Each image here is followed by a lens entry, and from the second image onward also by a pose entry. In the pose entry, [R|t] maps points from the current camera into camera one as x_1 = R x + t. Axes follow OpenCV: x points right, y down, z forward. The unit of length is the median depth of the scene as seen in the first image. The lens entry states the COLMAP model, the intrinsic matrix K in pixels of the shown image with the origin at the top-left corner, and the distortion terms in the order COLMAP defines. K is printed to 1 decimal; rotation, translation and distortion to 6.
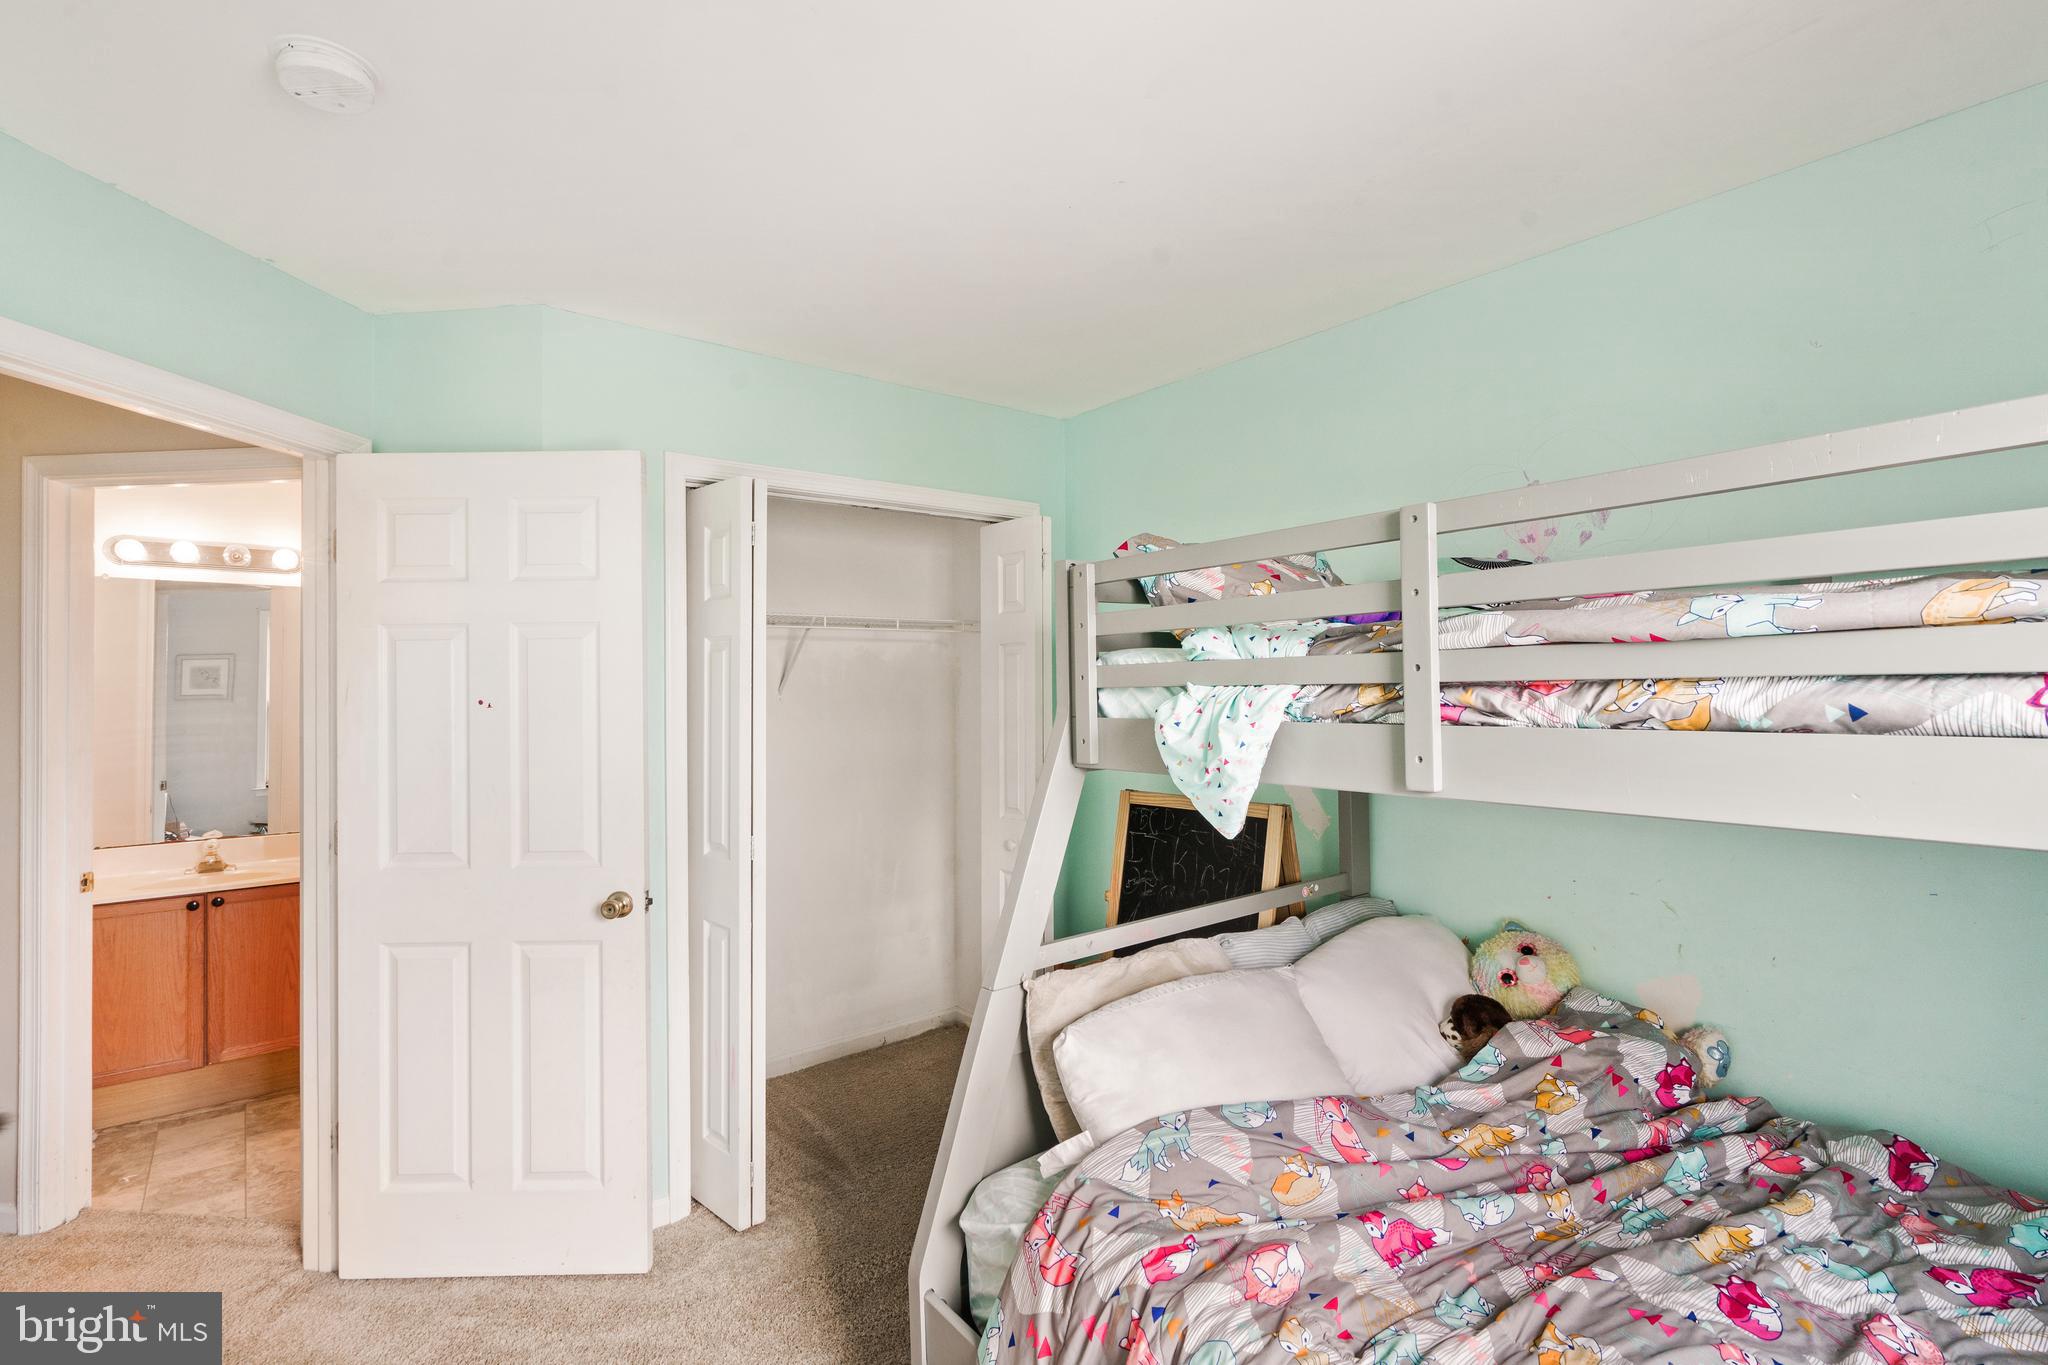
lens RADIAL K [[912.8, 0, 1022.7], [0, 912.8, 700.3], [0, 0, 1]] dist [-0.000483, 0.000210]
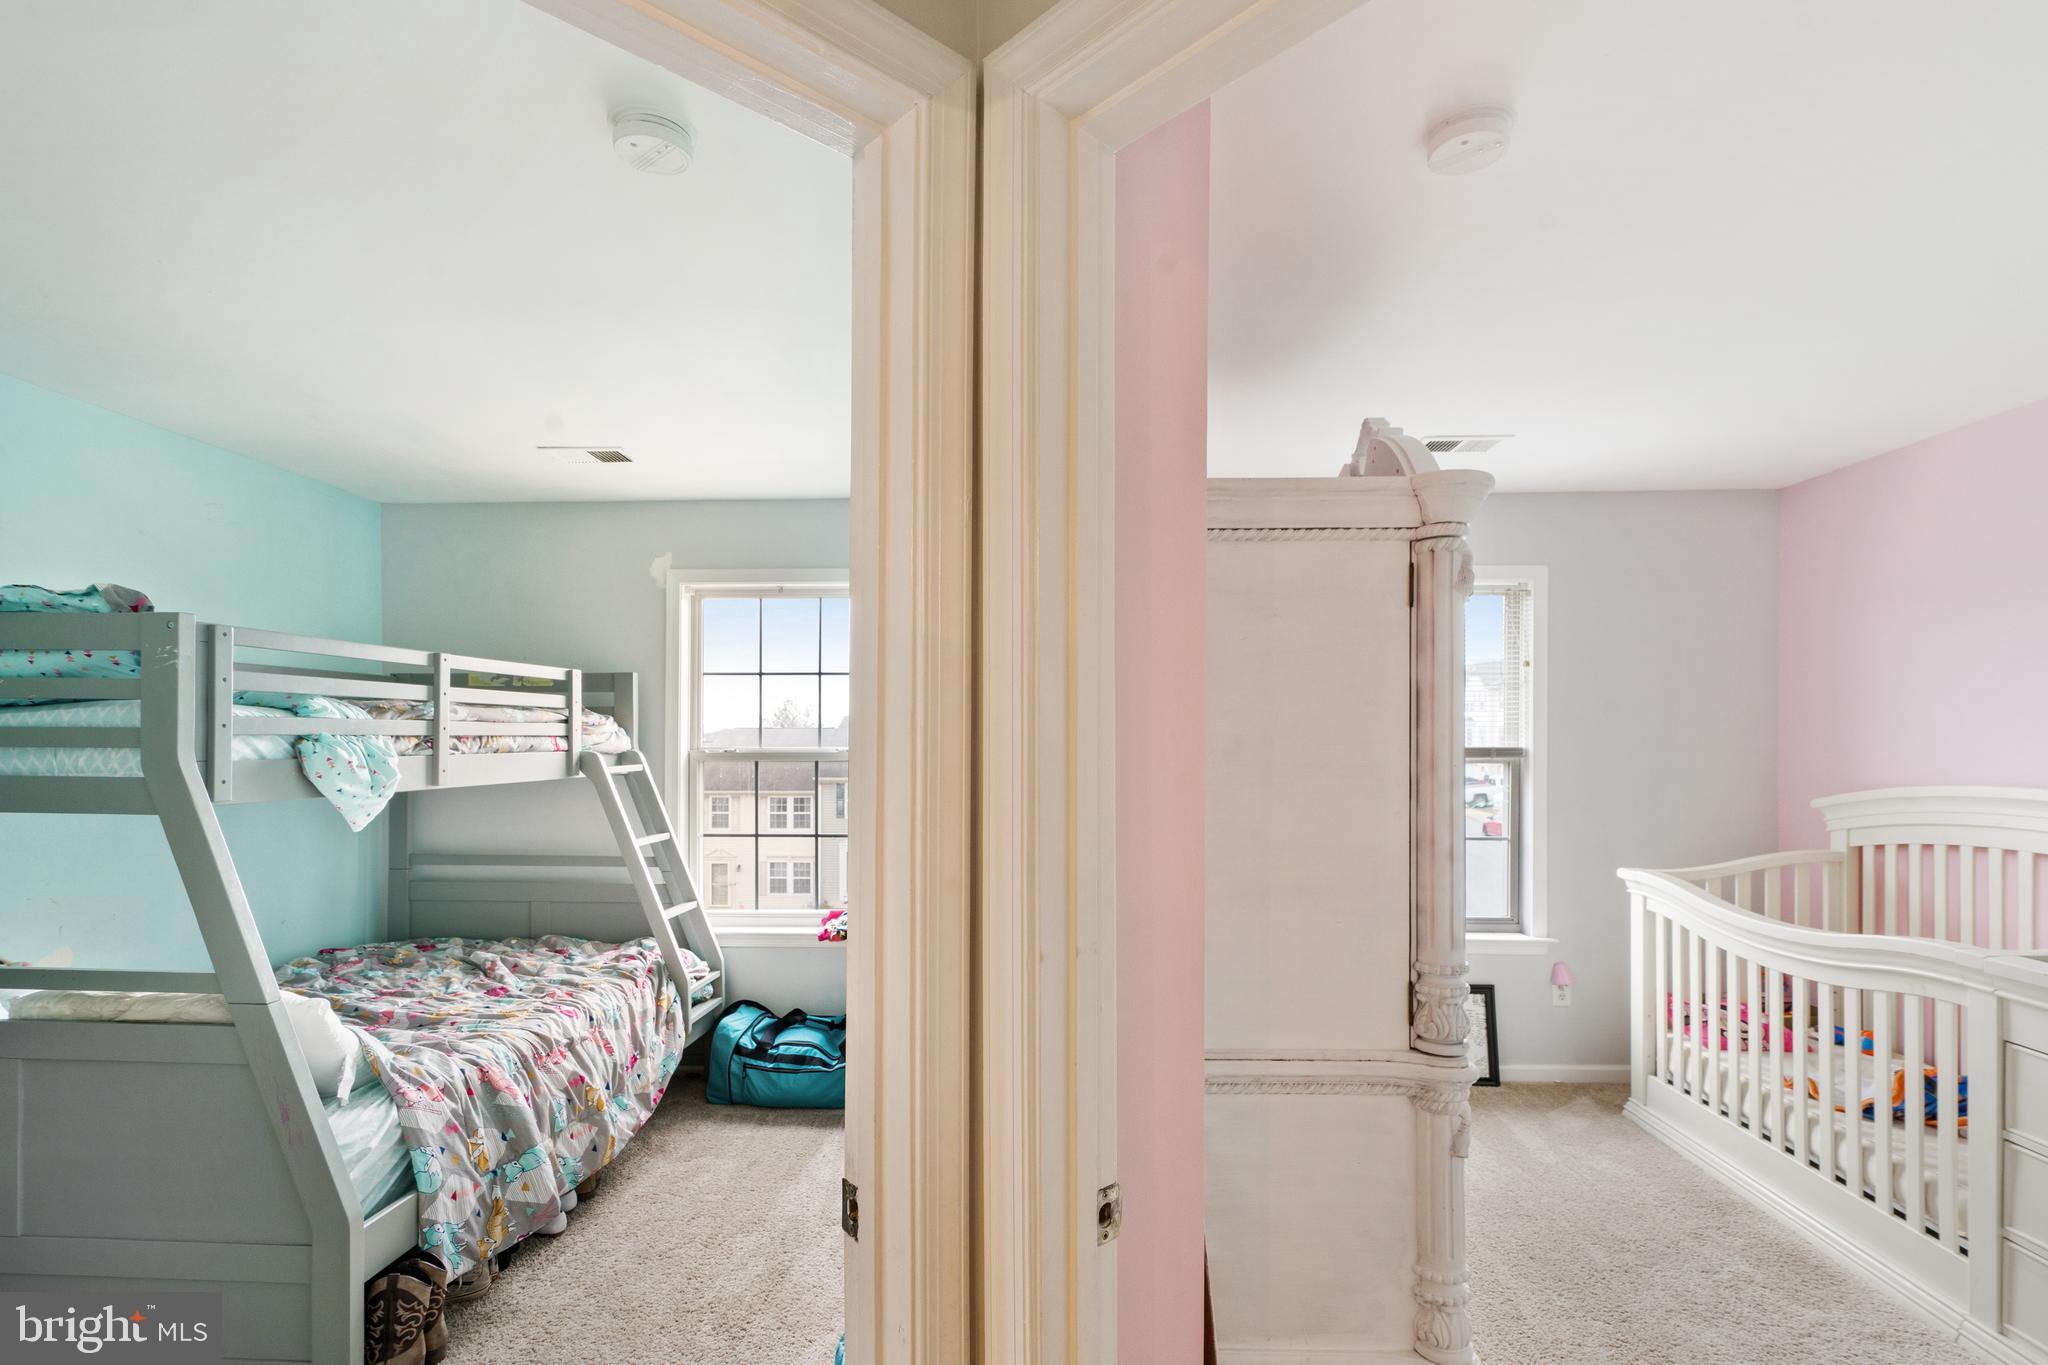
lens RADIAL K [[964.6, 0, 1025.6], [0, 964.6, 730.9], [0, 0, 1]] dist [0.002279, 0.000922]
pose [[-0.767925, 0.006434, 0.640508, -2.134238], [0.006734, 0.999975, -0.001971, -0.017913], [-0.640505, 0.002800, -0.767949, 1.855994]]
